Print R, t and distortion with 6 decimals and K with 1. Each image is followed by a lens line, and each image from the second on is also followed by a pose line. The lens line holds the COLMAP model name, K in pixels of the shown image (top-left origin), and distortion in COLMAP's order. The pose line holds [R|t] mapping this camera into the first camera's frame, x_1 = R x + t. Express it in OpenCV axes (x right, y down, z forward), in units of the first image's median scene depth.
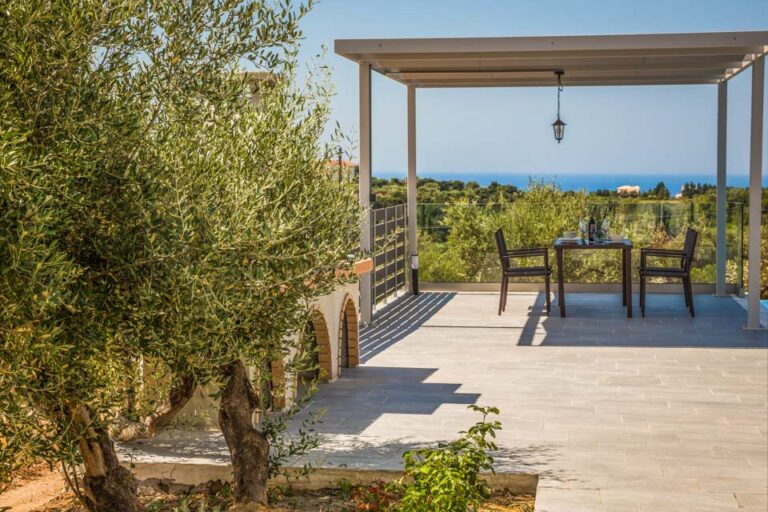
lens RADIAL K [[1513.7, 0, 384.0], [0, 1513.7, 256.0], [0, 0, 1]] dist [0.059980, 0.140170]
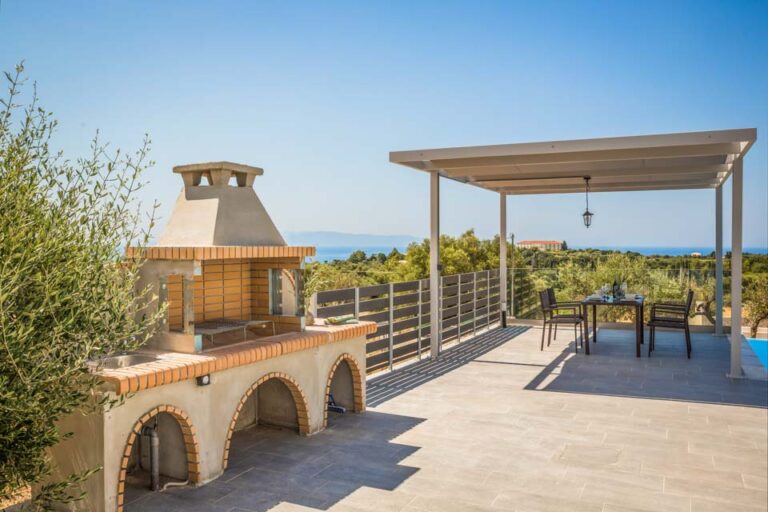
lens RADIAL K [[644.0, 0, 384.0], [0, 644.0, 256.0], [0, 0, 1]] dist [-0.039042, 0.000479]
pose [[0.955856, 0.003329, -0.293816, 0.109965], [-0.015099, 0.999171, -0.037800, -0.023535], [0.293447, 0.040568, 0.955114, 0.378936]]
